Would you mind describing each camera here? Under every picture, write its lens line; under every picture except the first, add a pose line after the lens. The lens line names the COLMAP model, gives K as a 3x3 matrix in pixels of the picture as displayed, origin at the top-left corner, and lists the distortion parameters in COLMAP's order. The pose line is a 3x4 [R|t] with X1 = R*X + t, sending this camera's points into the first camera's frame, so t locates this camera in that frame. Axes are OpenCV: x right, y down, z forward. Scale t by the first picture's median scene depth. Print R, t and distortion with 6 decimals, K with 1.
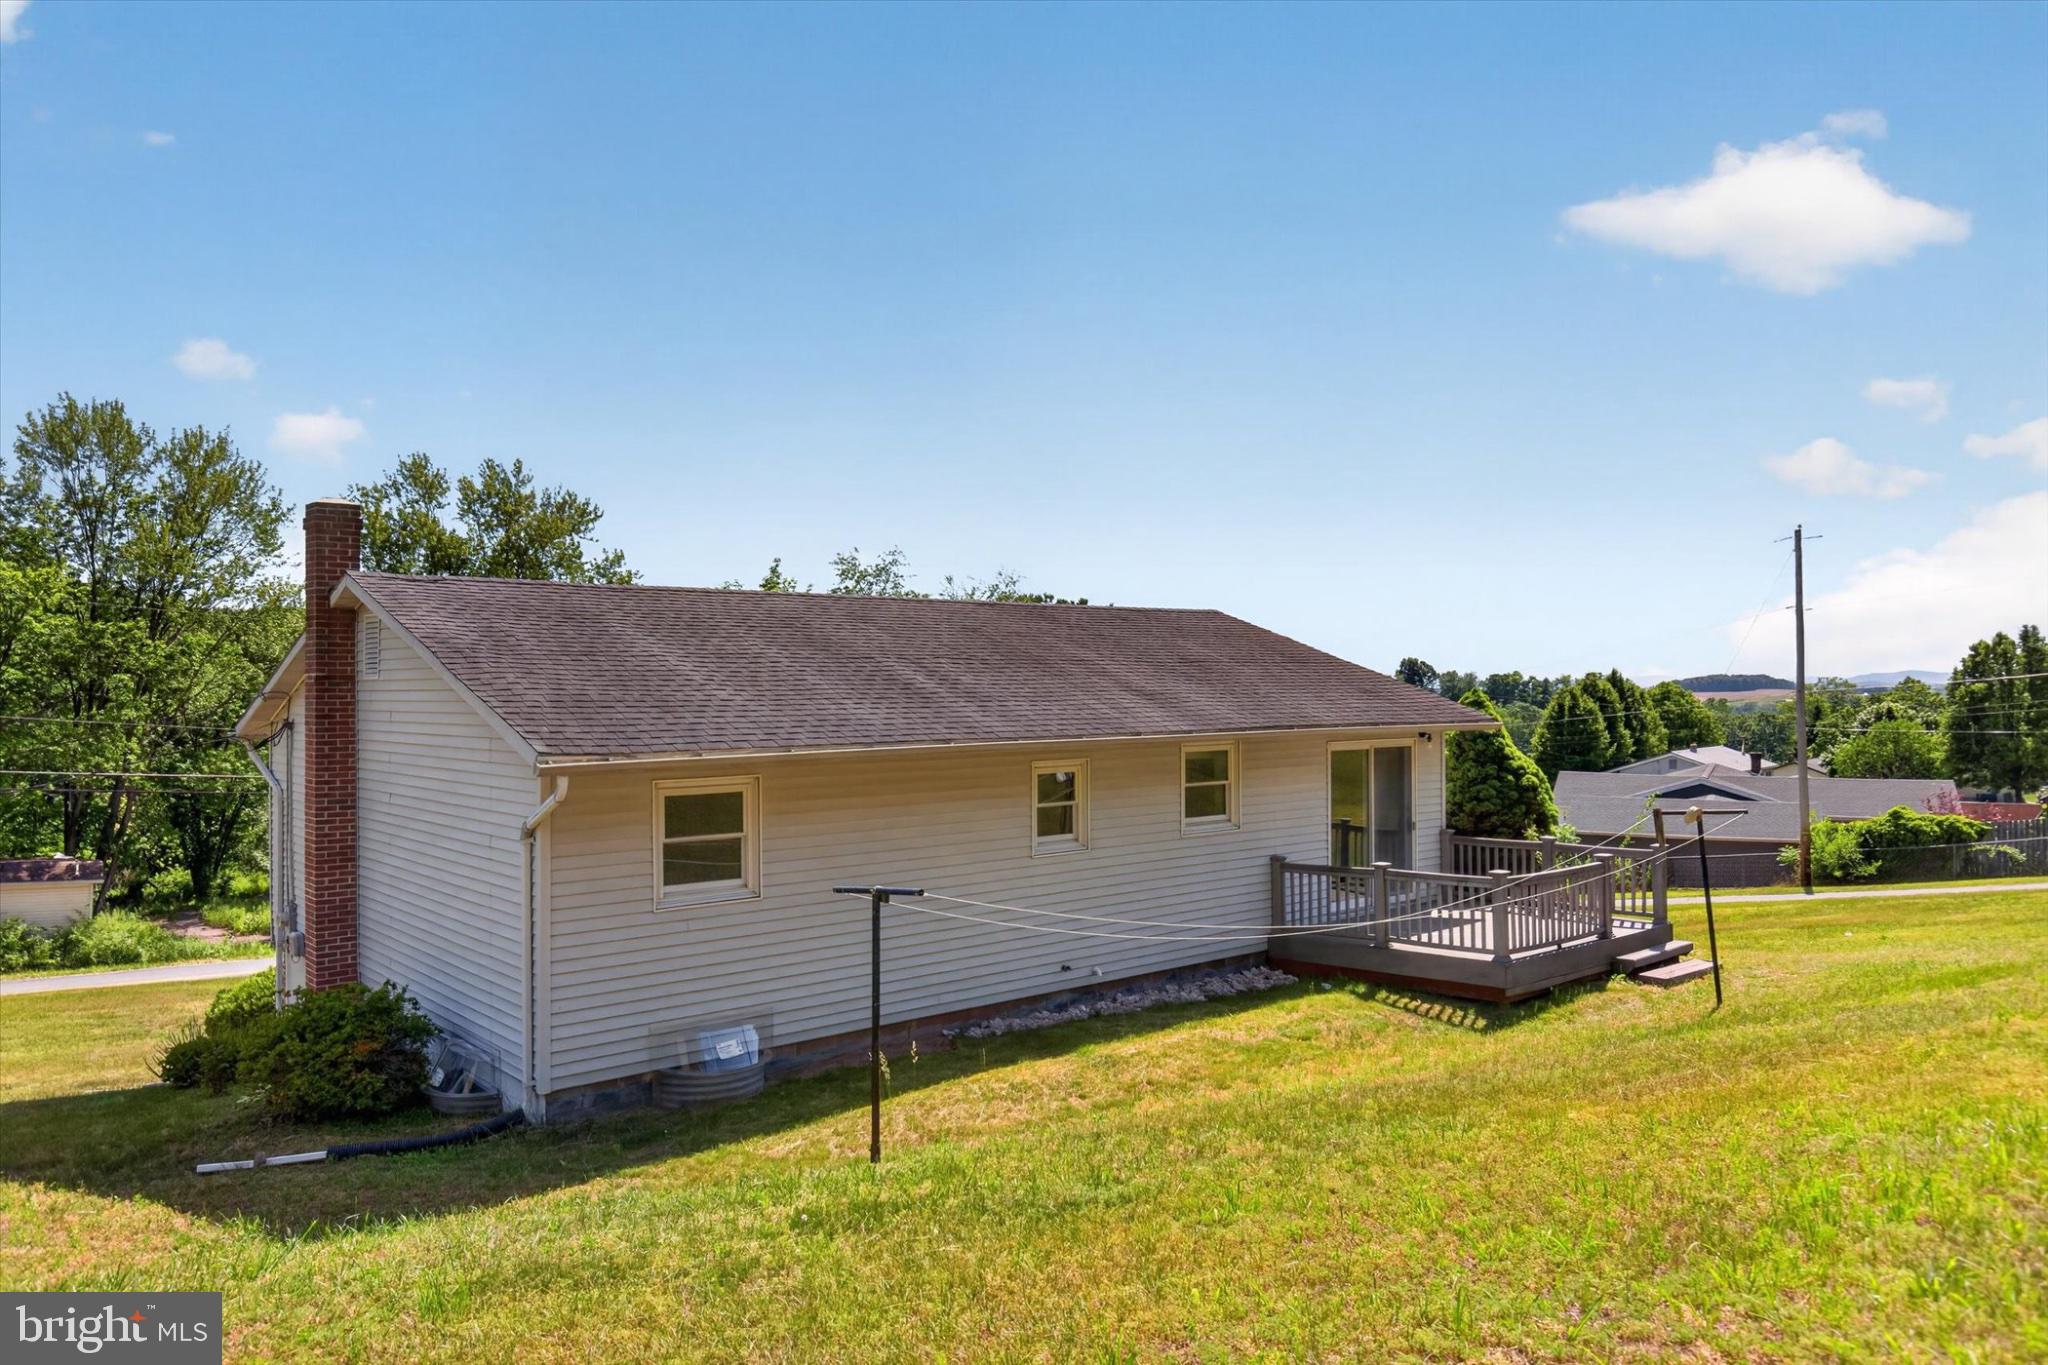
lens RADIAL K [[1383.7, 0, 1024.0], [0, 1383.7, 682.5], [0, 0, 1]] dist [-0.000180, -0.001121]
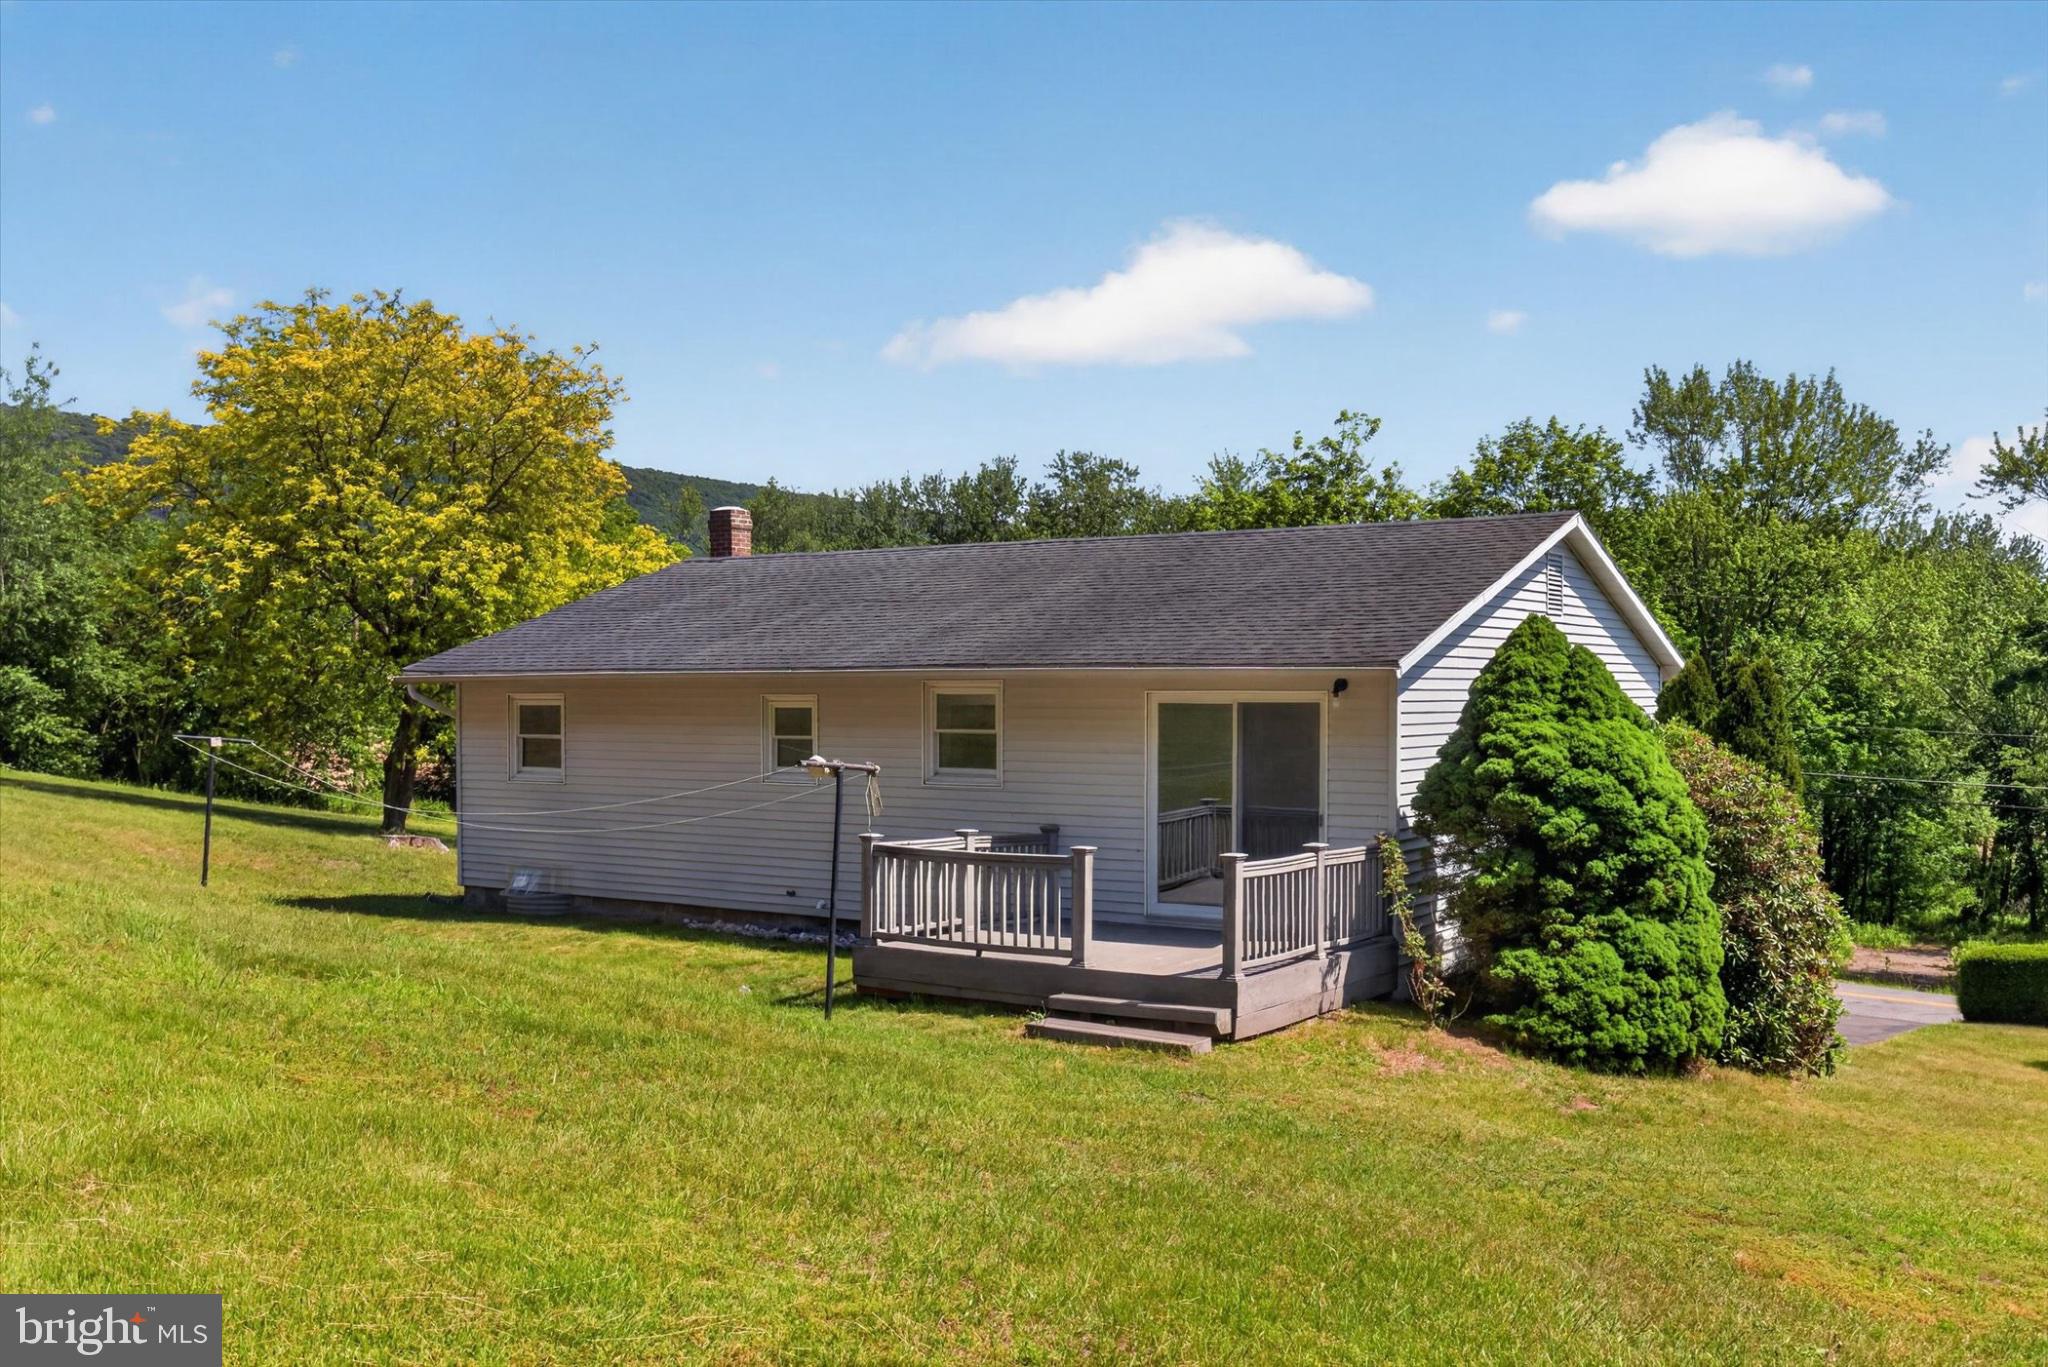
lens RADIAL K [[1753.6, 0, 1024.0], [0, 1753.6, 683.5], [0, 0, 1]] dist [-0.039635, -0.002606]
pose [[0.295719, 0.002276, -0.955272, 1.116374], [0.000890, 0.999996, 0.002658, 0.035831], [0.955275, -0.001636, 0.295716, 0.639133]]
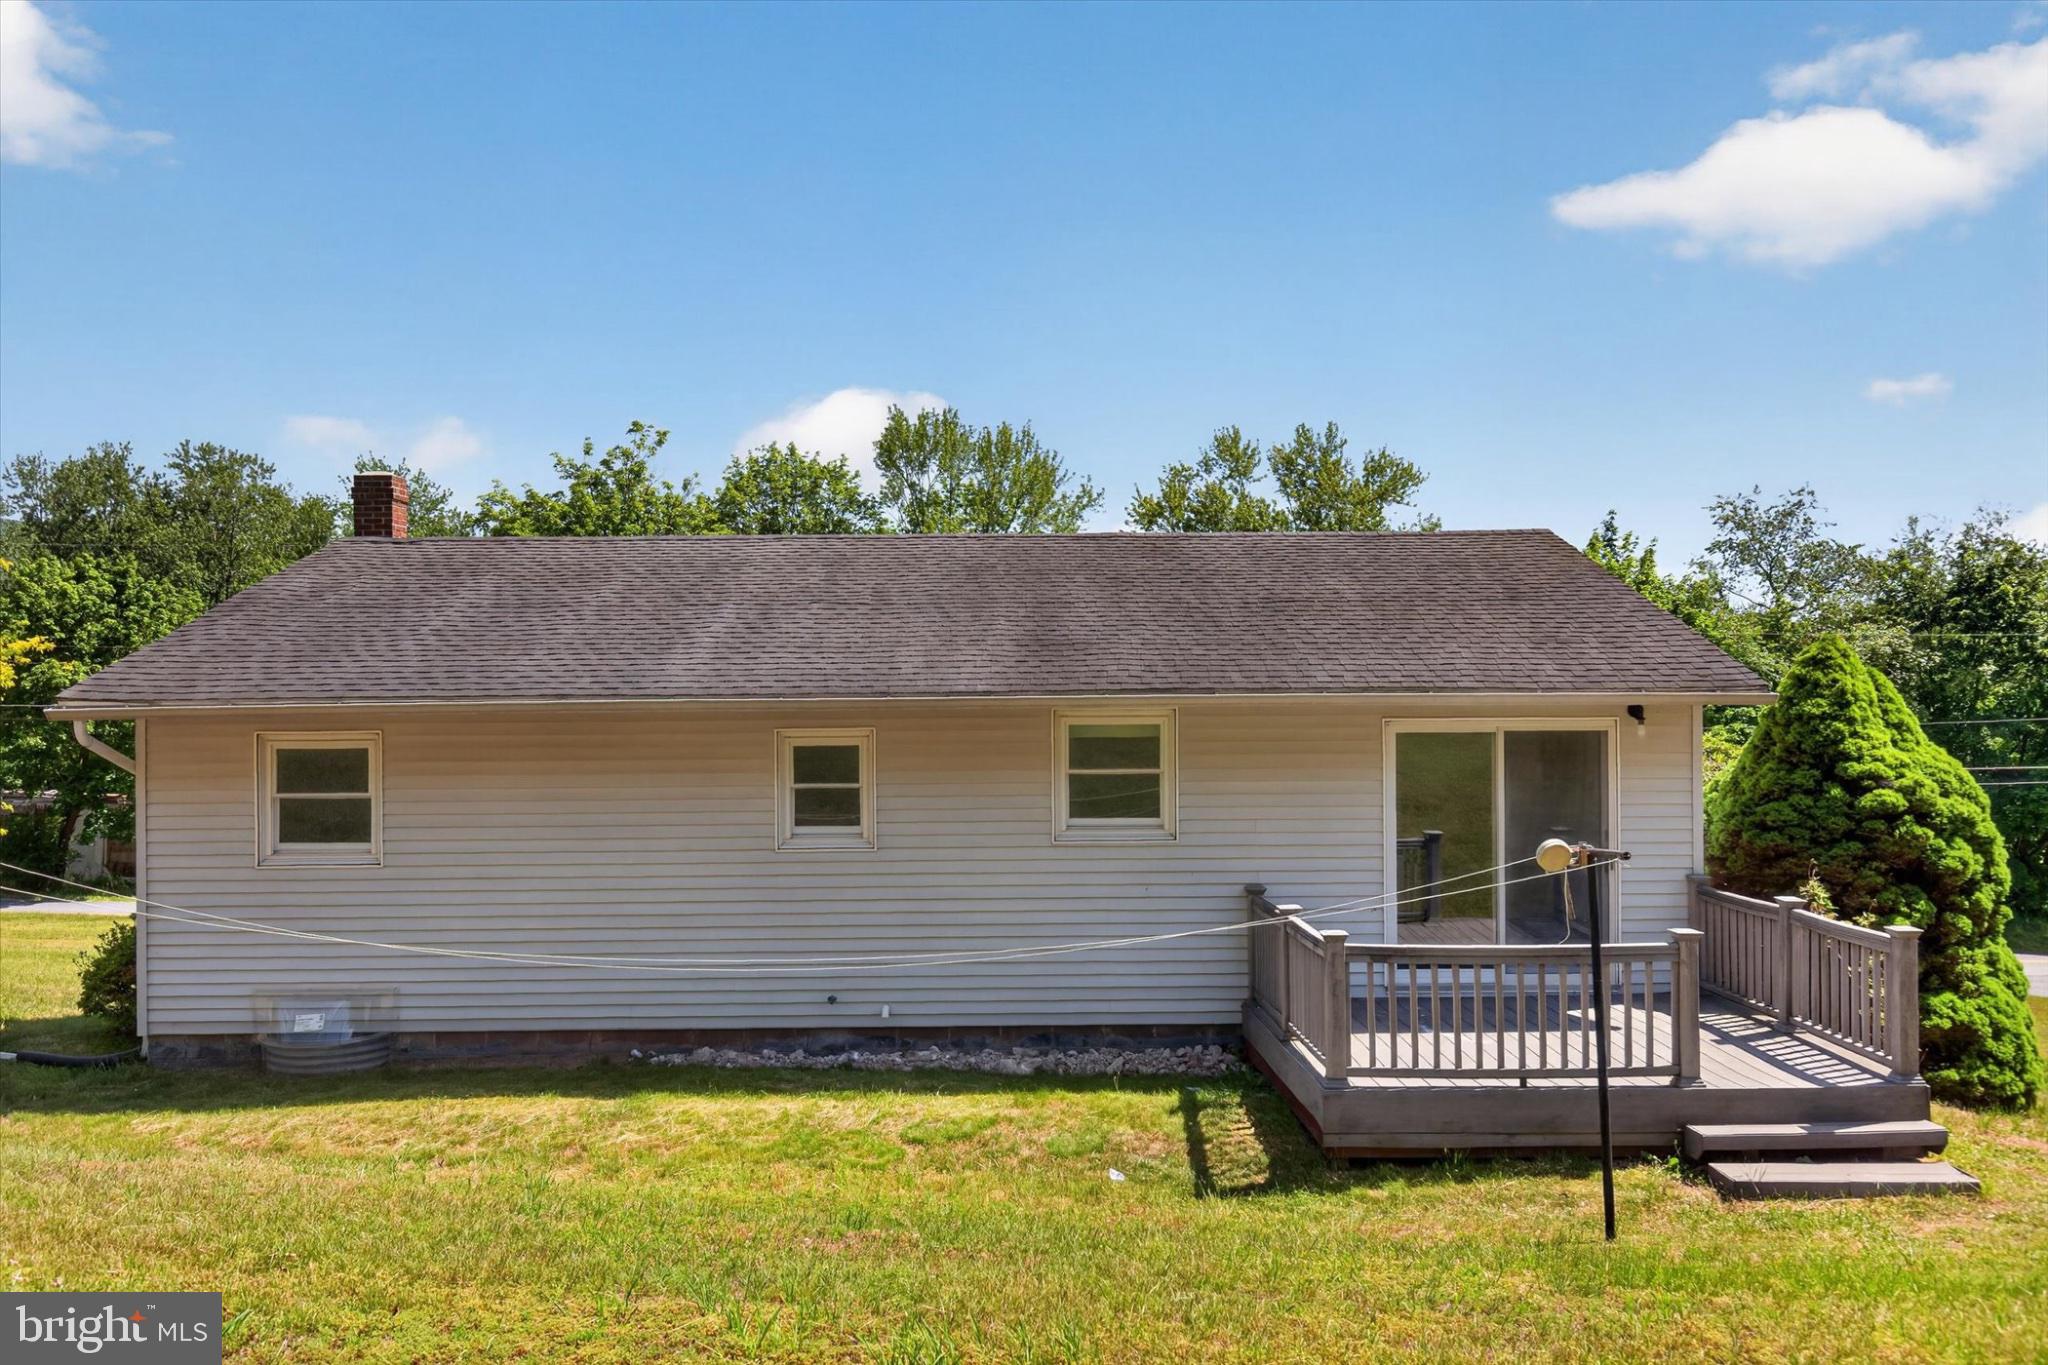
lens RADIAL K [[1538.0, 0, 1078.7], [0, 1538.0, 685.3], [0, 0, 1]] dist [-0.001826, -0.000411]
pose [[0.769967, 0.001803, -0.638081, 0.559826], [0.003806, 0.999965, 0.007418, 0.021562], [0.638072, -0.008140, 0.769933, 0.355806]]
